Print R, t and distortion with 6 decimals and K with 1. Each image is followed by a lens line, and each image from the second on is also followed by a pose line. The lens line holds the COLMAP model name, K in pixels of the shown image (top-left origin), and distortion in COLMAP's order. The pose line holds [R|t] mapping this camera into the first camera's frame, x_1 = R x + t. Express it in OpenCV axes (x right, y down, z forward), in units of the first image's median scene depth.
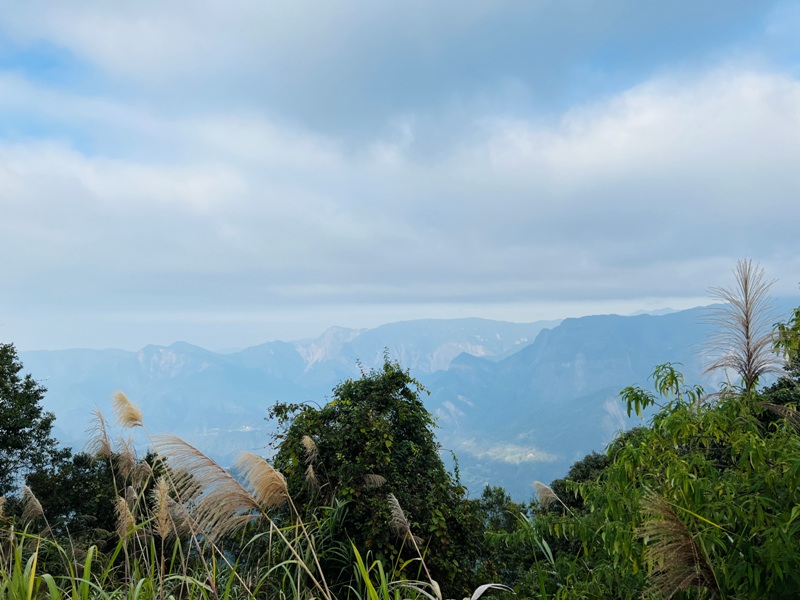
lens RADIAL K [[603.1, 0, 395.5], [0, 603.1, 304.2], [0, 0, 1]] dist [0.083712, -0.087230]
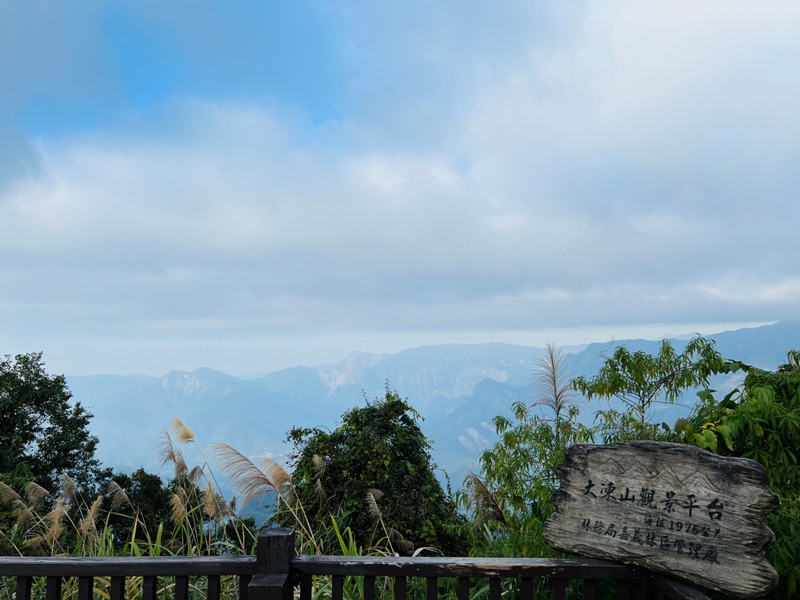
lens RADIAL K [[604.7, 0, 397.7], [0, 604.7, 303.1], [0, 0, 1]] dist [0.073258, -0.081681]
pose [[0.999460, -0.004281, -0.032588, 0.041466], [0.002873, 0.999065, -0.043134, -0.023821], [0.032742, 0.043017, 0.998538, -0.159809]]
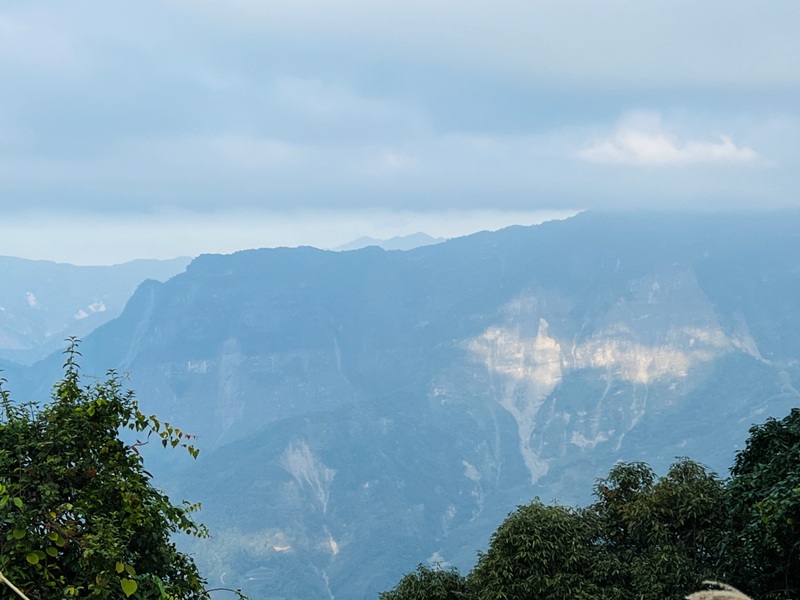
lens RADIAL K [[1504.4, 0, 390.2], [0, 1504.4, 299.2], [0, 0, 1]] dist [0.179901, -0.093073]
pose [[0.921090, -0.003806, 0.389331, -0.196814], [-0.016794, 0.998633, 0.049494, -0.003418], [-0.388987, -0.052127, 0.919767, 0.041118]]
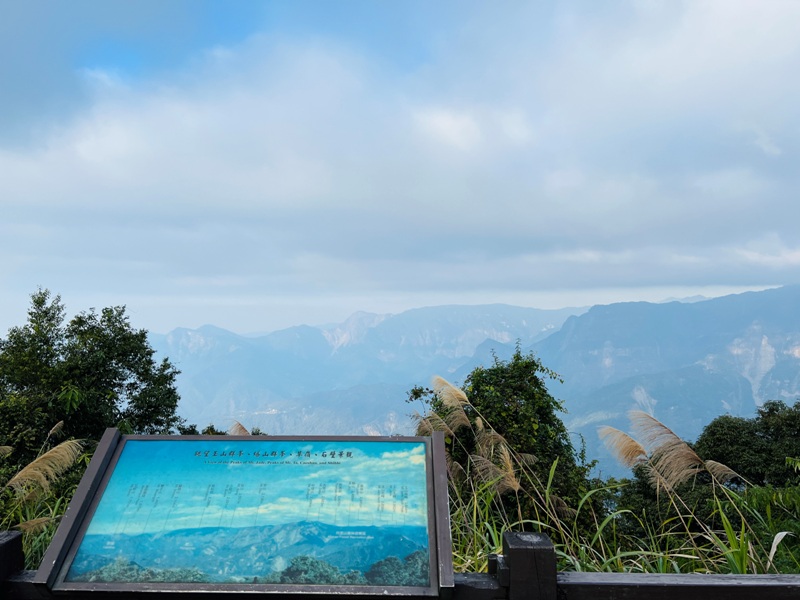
lens RADIAL K [[604.7, 0, 397.7], [0, 604.7, 303.1], [0, 0, 1]] dist [0.073258, -0.081681]
pose [[0.999238, 0.008548, -0.038087, -0.185402], [-0.007695, 0.999718, 0.022475, -0.014543], [0.038268, -0.022165, 0.999022, -0.094951]]
